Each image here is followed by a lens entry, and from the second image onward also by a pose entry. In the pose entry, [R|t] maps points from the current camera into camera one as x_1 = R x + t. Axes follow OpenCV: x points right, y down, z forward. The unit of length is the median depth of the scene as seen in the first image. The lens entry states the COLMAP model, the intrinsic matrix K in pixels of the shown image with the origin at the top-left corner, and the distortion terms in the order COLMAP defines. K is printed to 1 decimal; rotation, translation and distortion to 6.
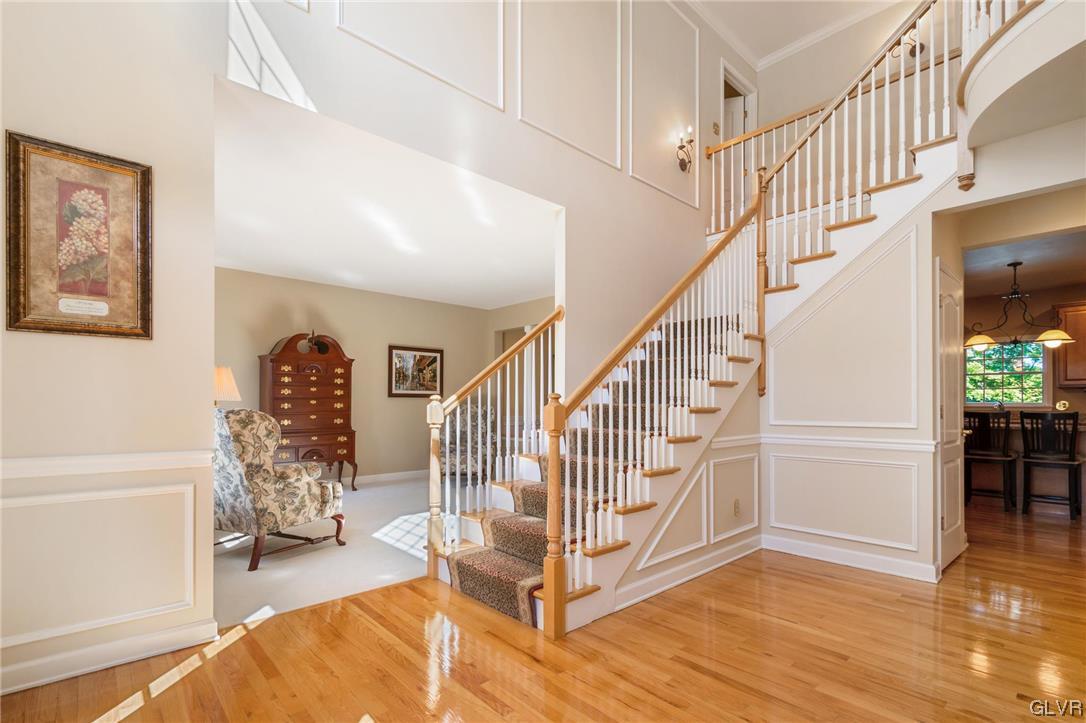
lens RADIAL K [[491.3, 0, 532.2], [0, 491.3, 399.7], [0, 0, 1]] dist [0.009884, -0.005566]
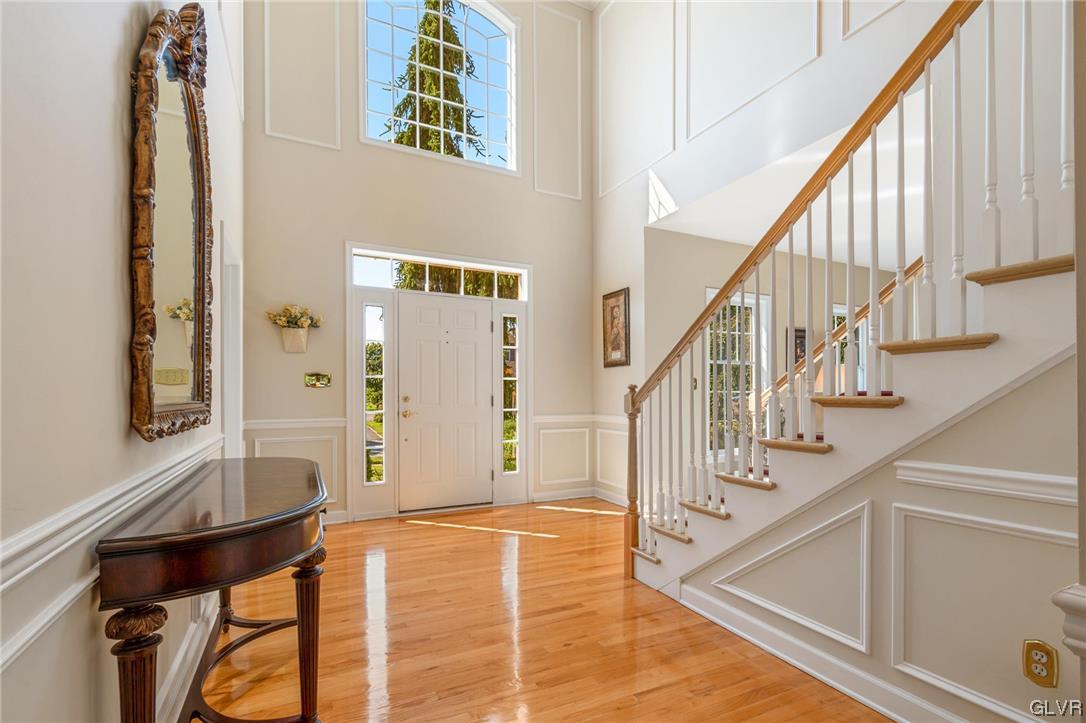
lens RADIAL K [[491.3, 0, 549.2], [0, 491.3, 396.2], [0, 0, 1]] dist [0.009884, -0.005566]
pose [[-0.272489, -0.005844, -0.962141, 1.498407], [0.002763, 0.999973, -0.006857, 0.033899], [0.962155, -0.004527, -0.272465, 1.296675]]
